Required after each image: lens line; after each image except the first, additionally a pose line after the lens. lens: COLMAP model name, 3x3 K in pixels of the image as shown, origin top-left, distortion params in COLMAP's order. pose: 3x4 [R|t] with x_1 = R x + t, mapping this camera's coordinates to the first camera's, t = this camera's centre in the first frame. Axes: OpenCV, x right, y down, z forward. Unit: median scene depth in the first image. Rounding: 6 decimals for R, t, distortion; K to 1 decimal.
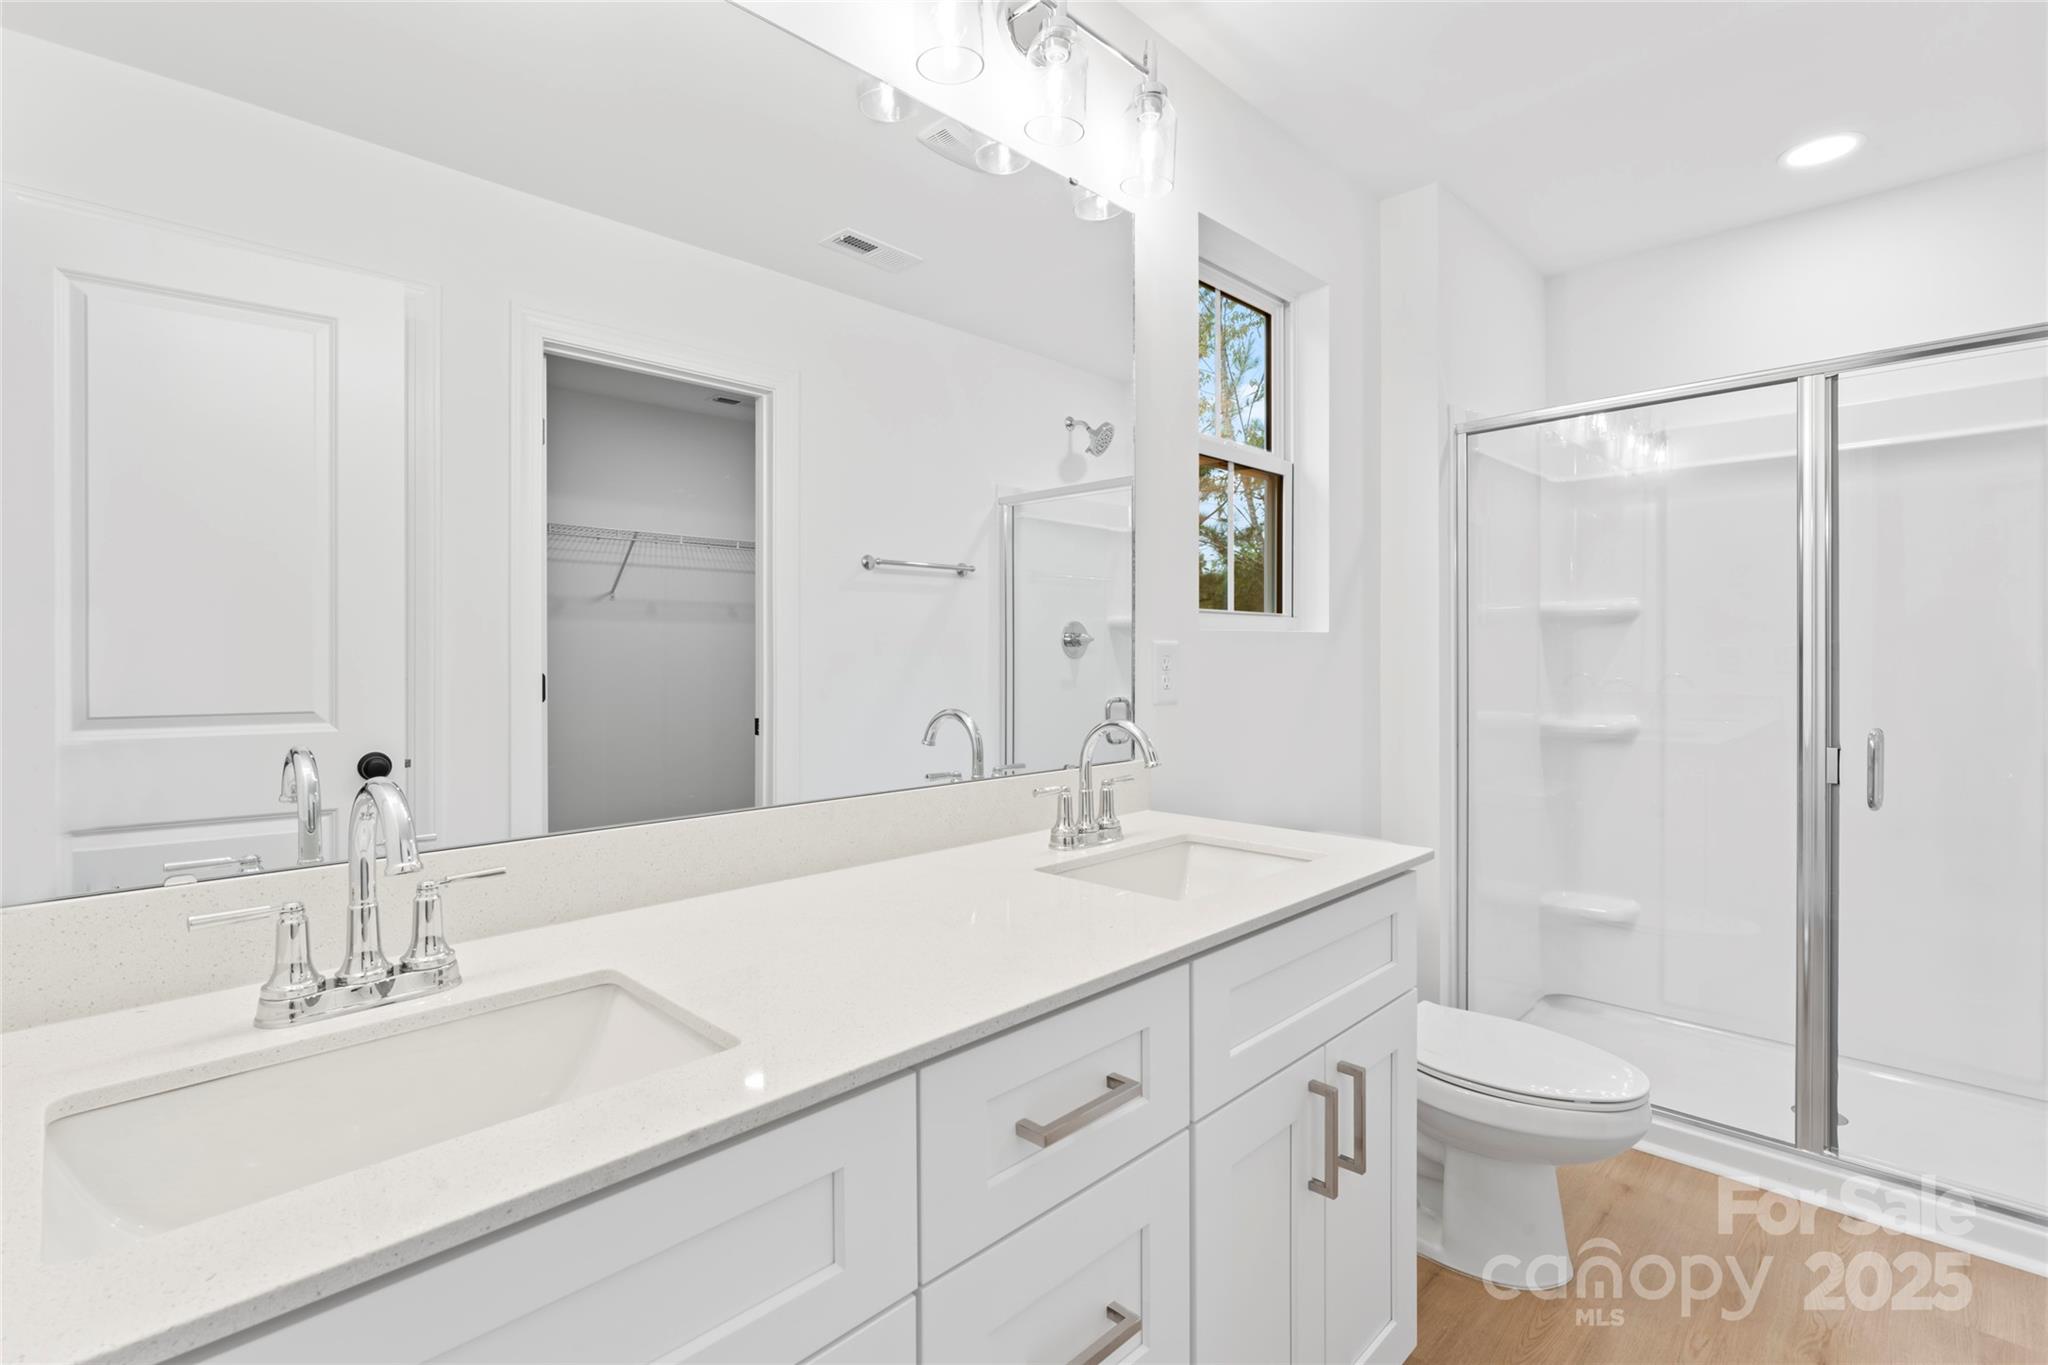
lens RADIAL K [[945.1, 0, 1021.3], [0, 945.1, 655.9], [0, 0, 1]] dist [0.001007, 0.000413]
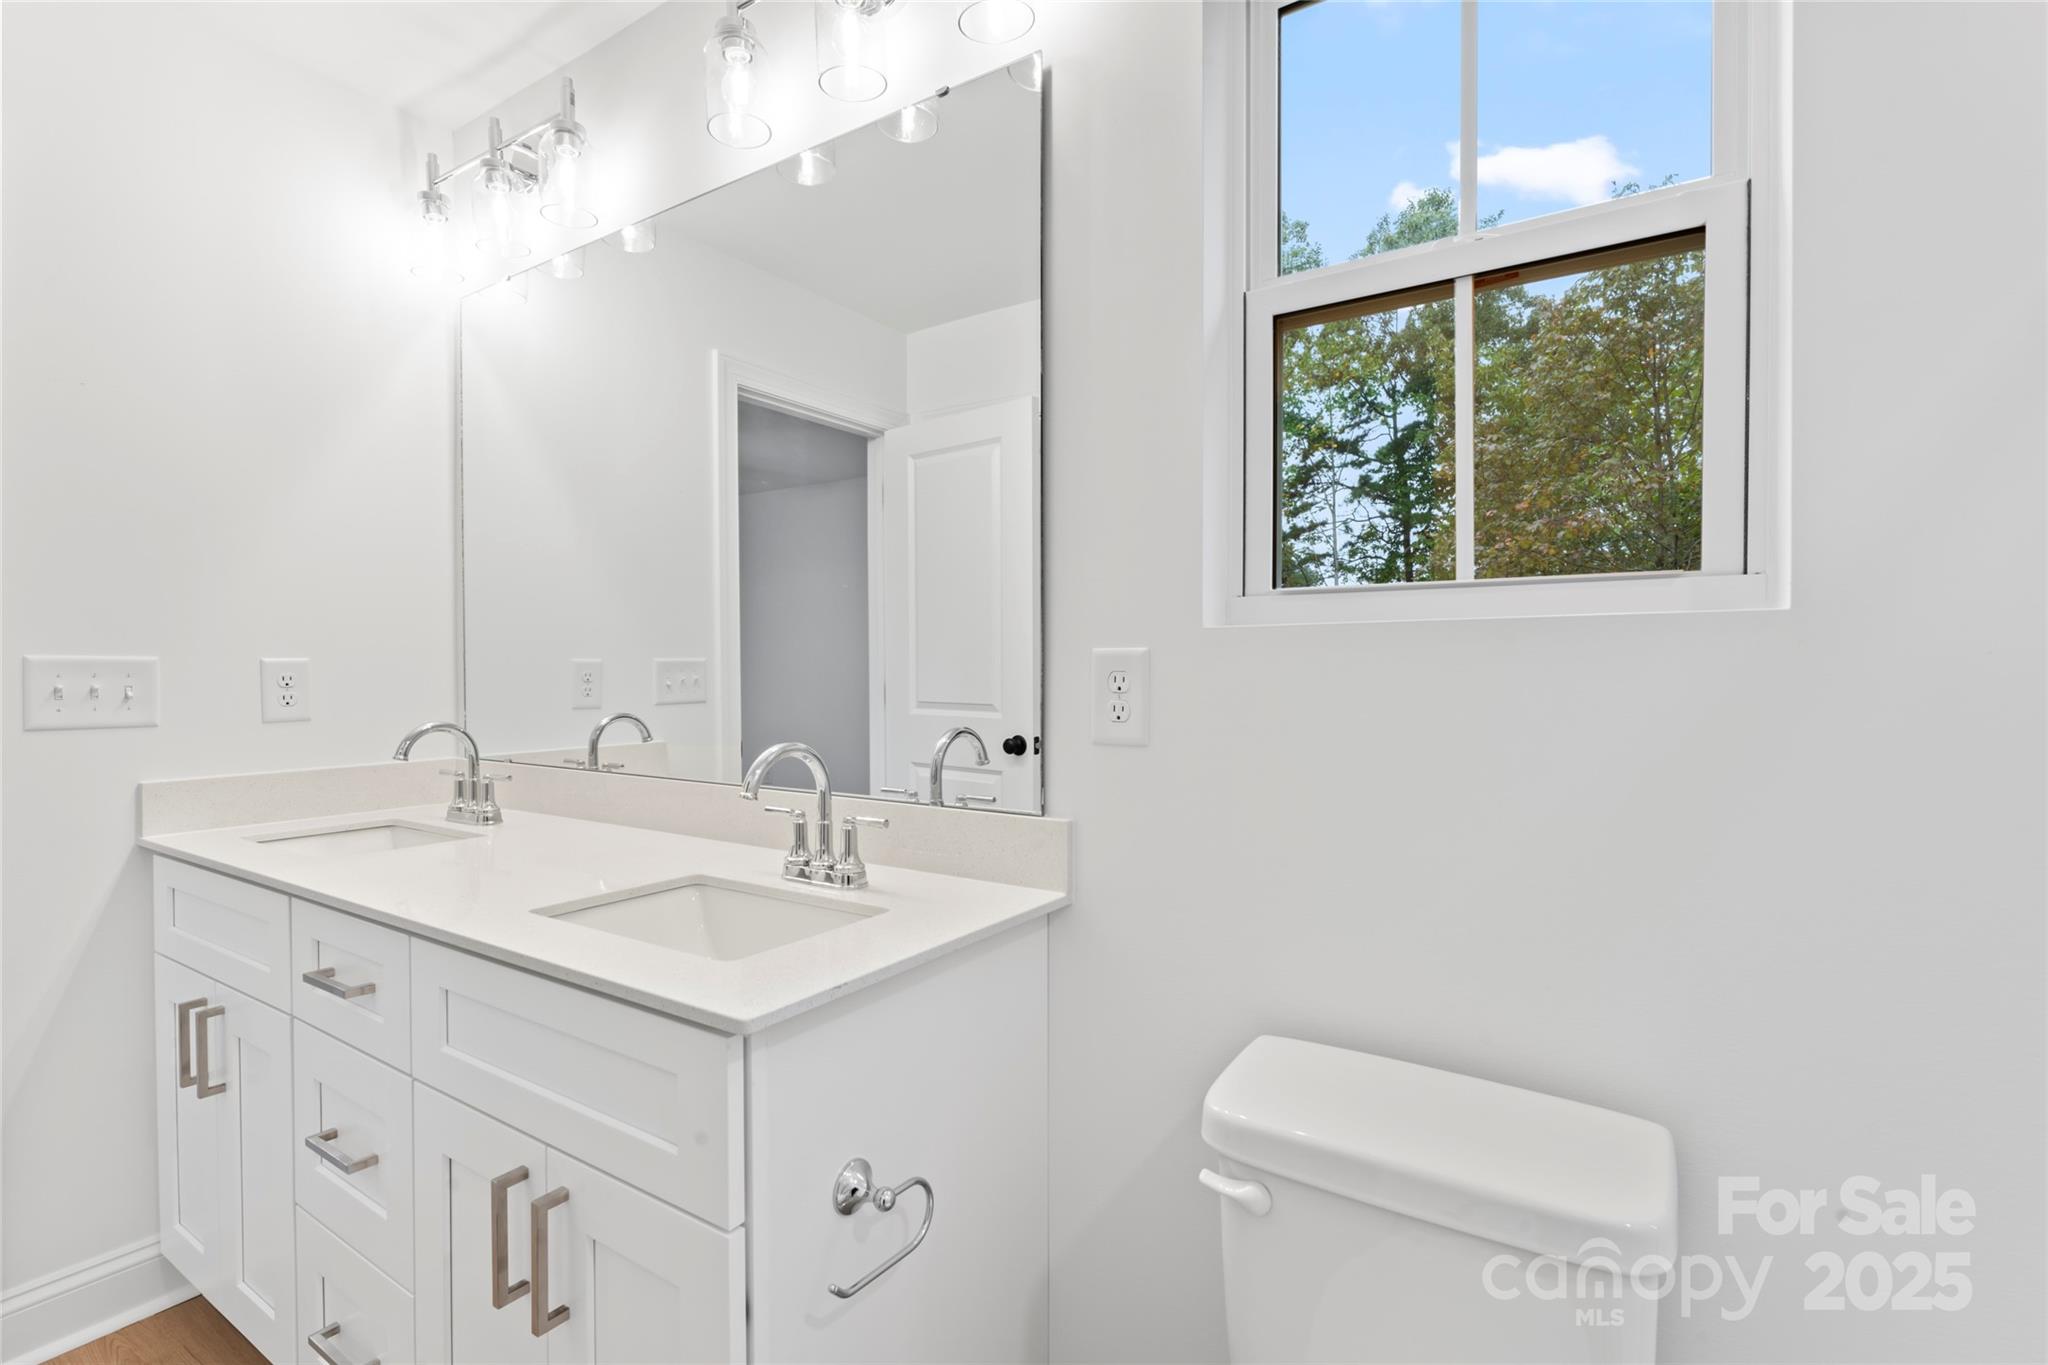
lens RADIAL K [[949.3, 0, 1017.9], [0, 949.3, 669.4], [0, 0, 1]] dist [-0.001651, -0.000490]
pose [[0.196060, 0.004587, -0.980581, 0.776805], [-0.003535, 0.999986, 0.003971, -0.003615], [0.980586, 0.002688, 0.196073, 0.800706]]
